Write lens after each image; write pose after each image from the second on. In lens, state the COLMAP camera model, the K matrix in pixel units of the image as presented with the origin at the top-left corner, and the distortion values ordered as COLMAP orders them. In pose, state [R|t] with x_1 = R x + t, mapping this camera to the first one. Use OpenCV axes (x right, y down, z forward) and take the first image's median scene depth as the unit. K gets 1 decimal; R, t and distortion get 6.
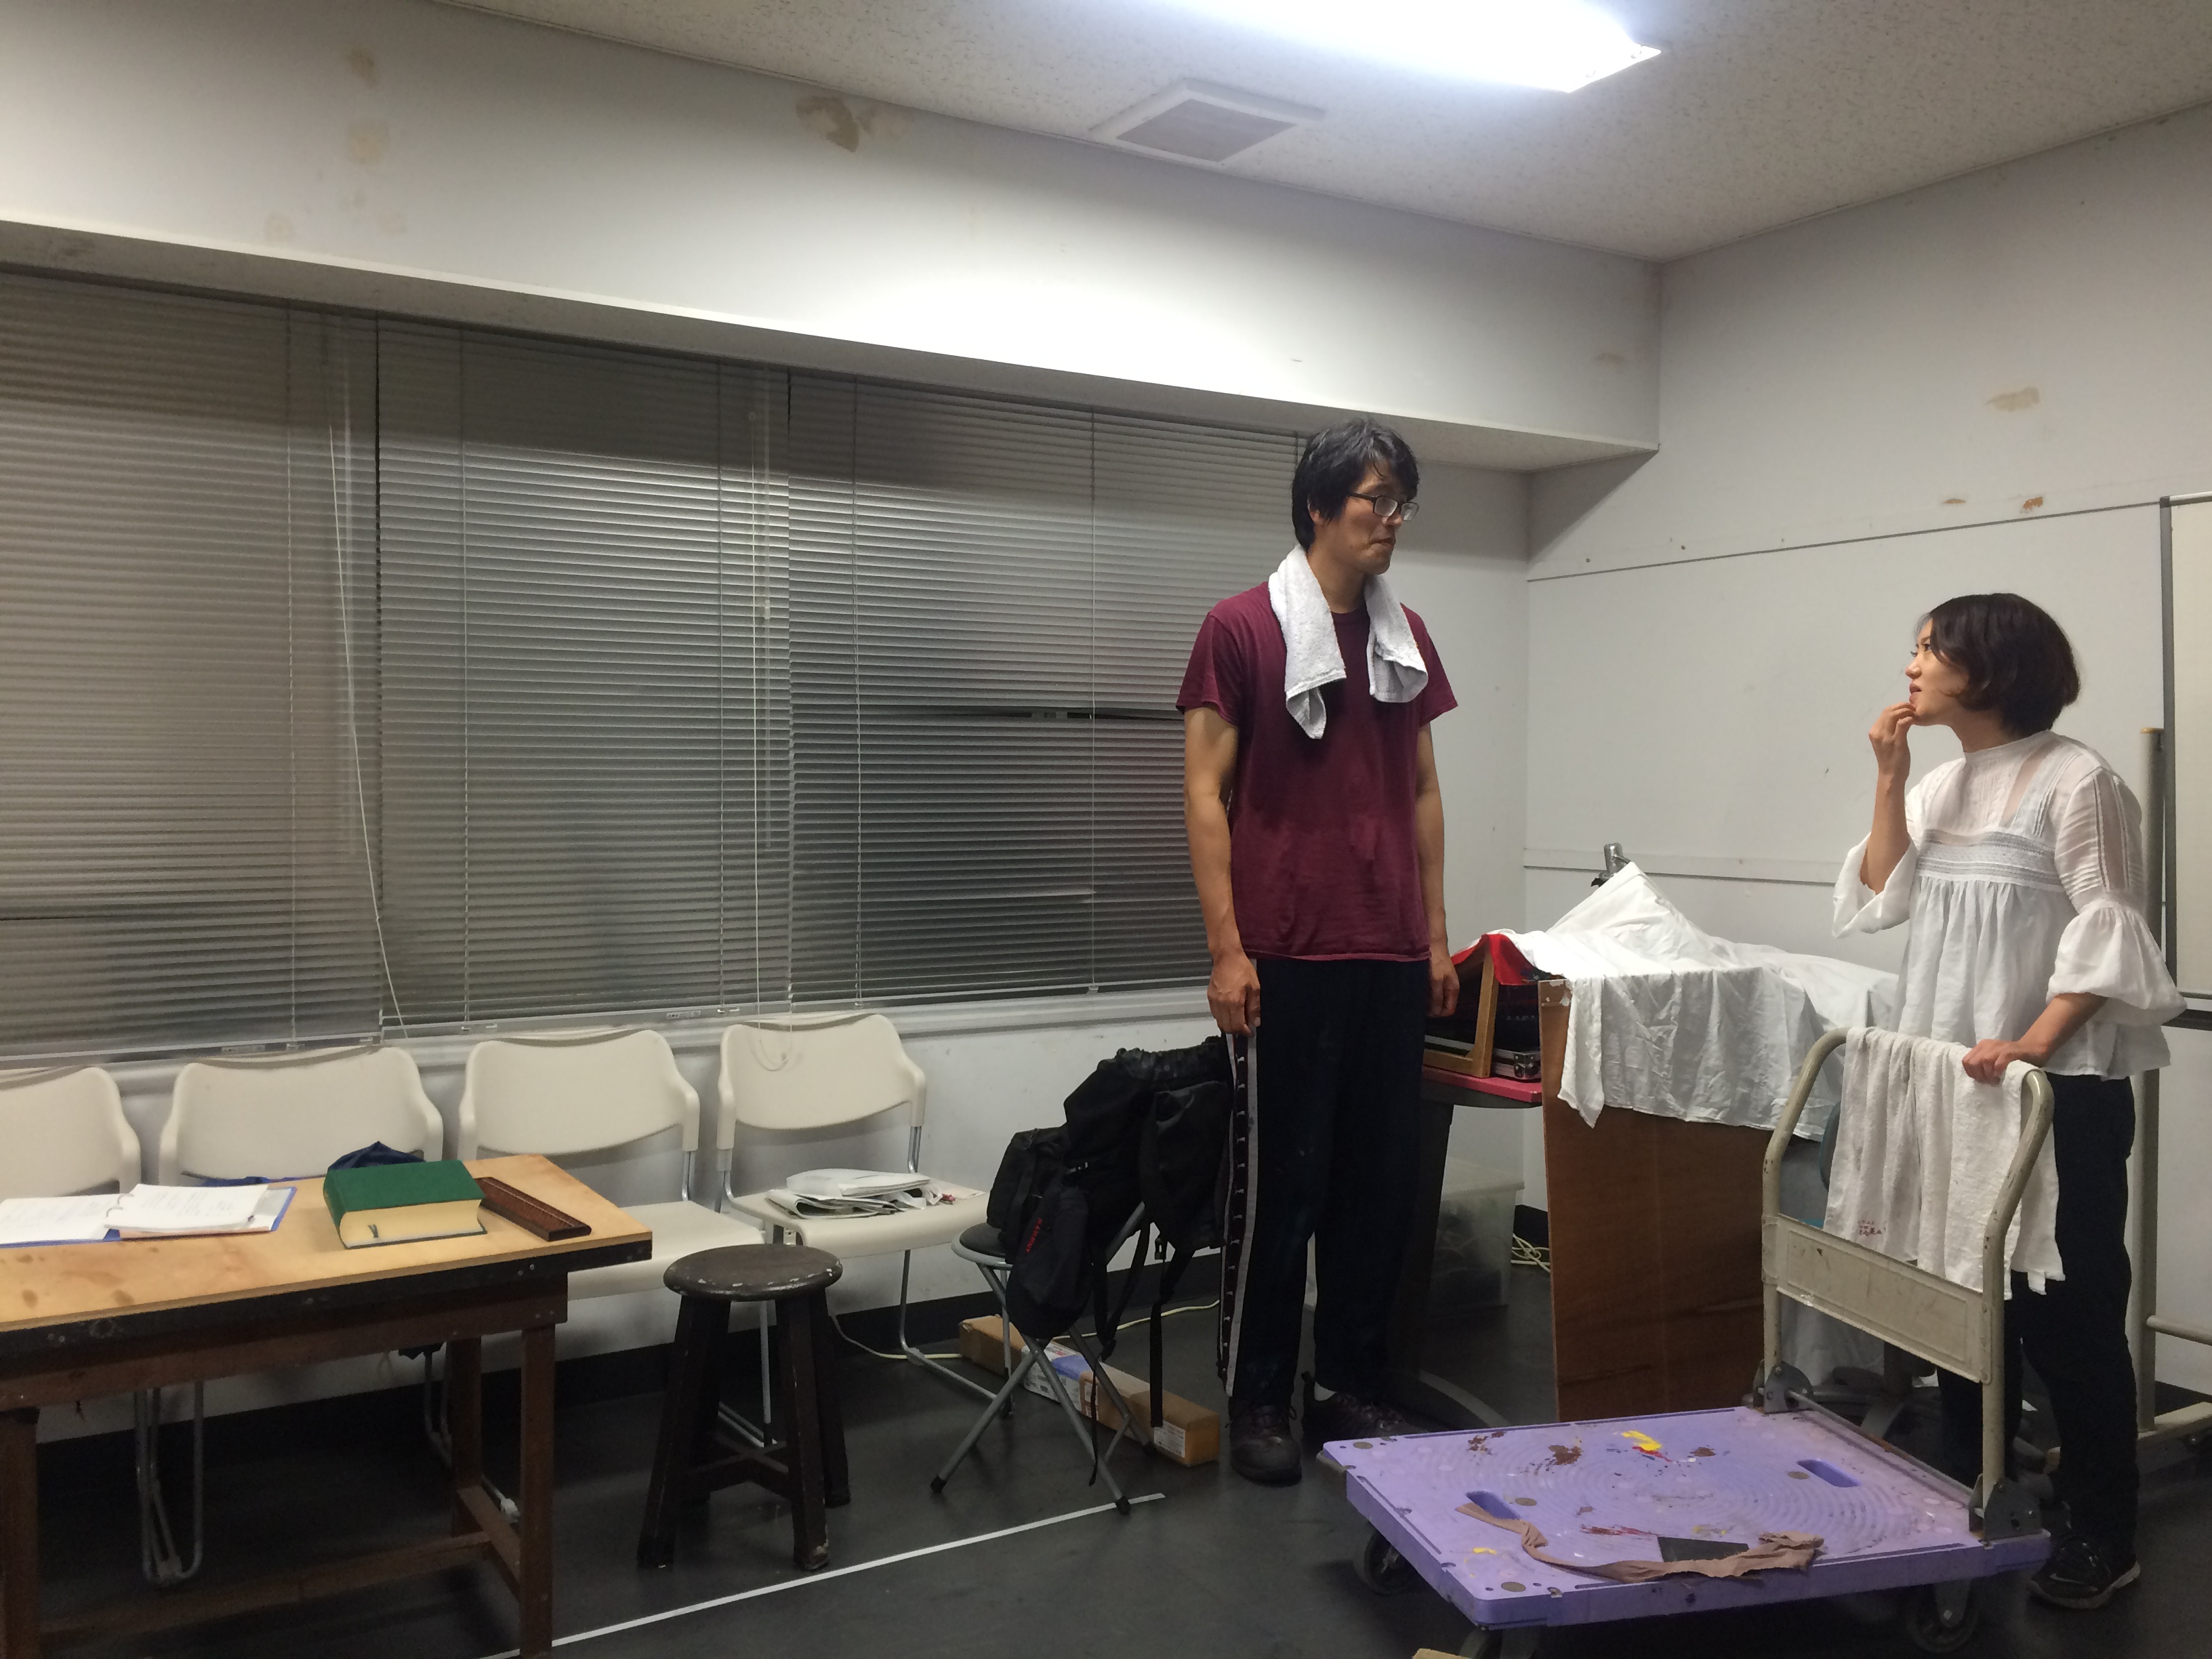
lens RADIAL K [[1874.5, 0, 1105.2], [0, 1874.5, 825.6], [0, 0, 1]] dist [0.054732, -0.083840]
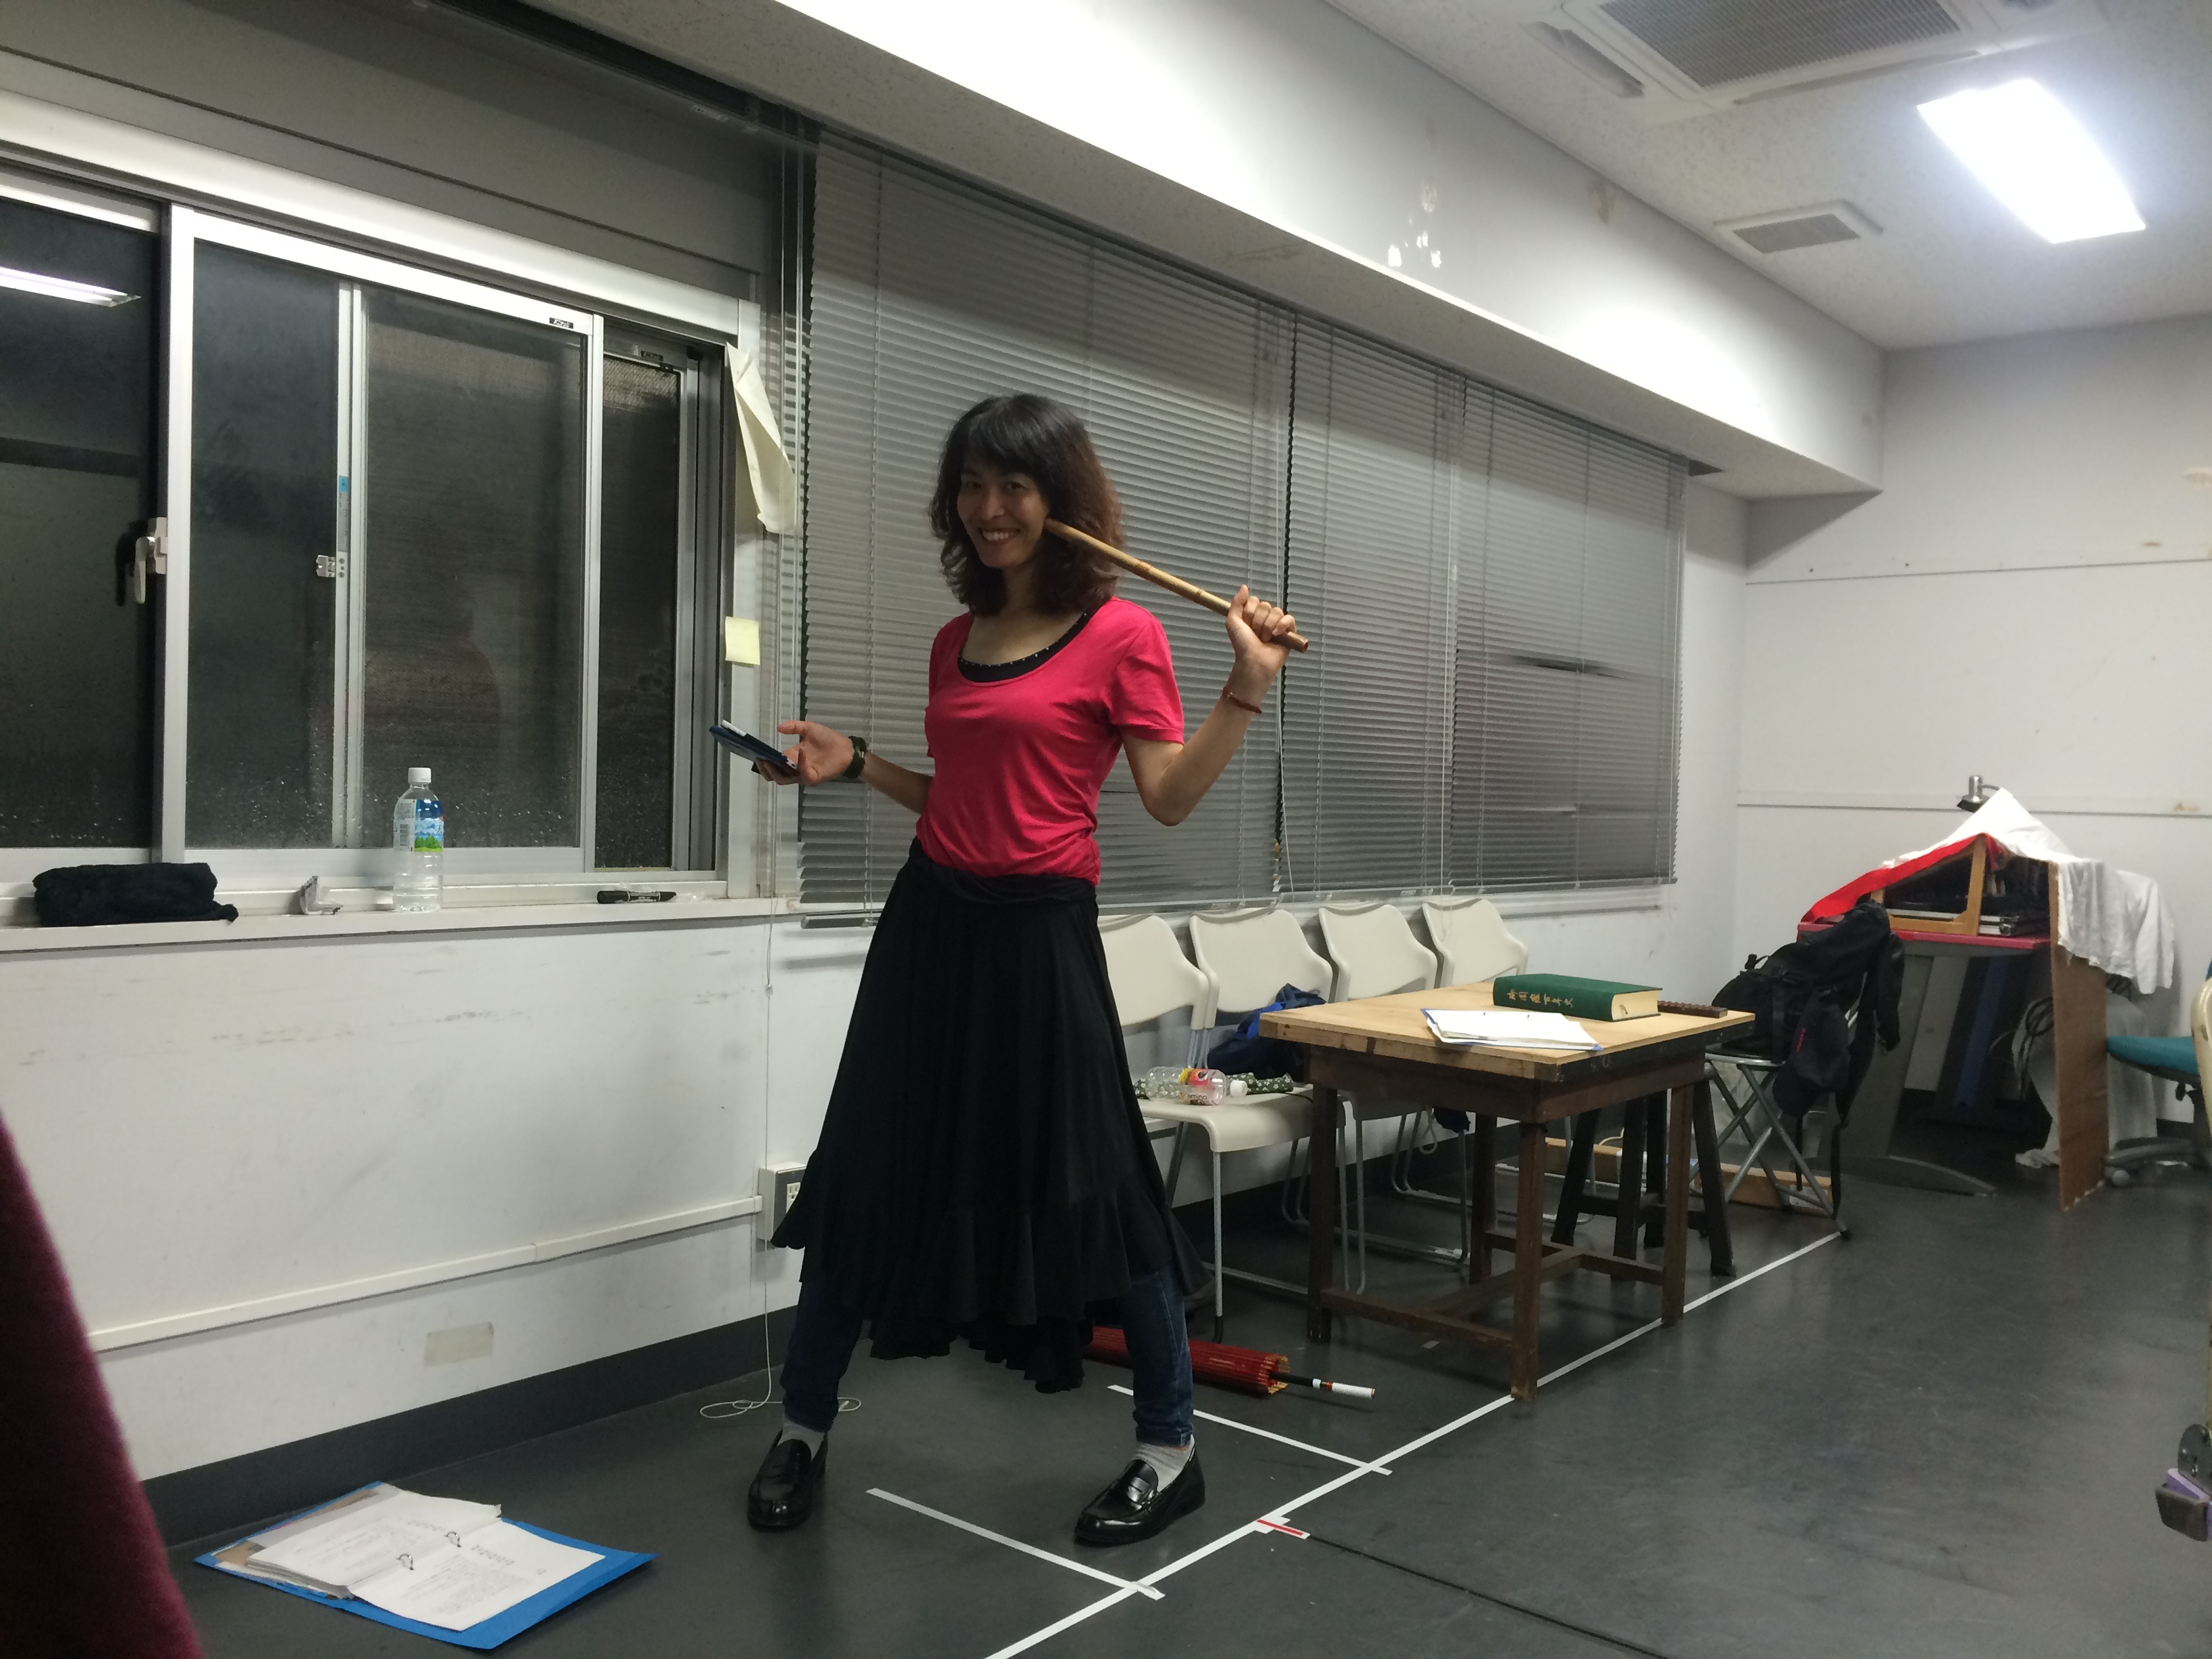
lens RADIAL K [[1874.5, 0, 1105.5], [0, 1874.5, 829.2], [0, 0, 1]] dist [0.054732, -0.083840]
pose [[0.948964, 0.014118, 0.315069, -0.813030], [-0.014589, 0.999893, -0.000861, 0.062406], [-0.315048, -0.003779, 0.949068, -0.123762]]
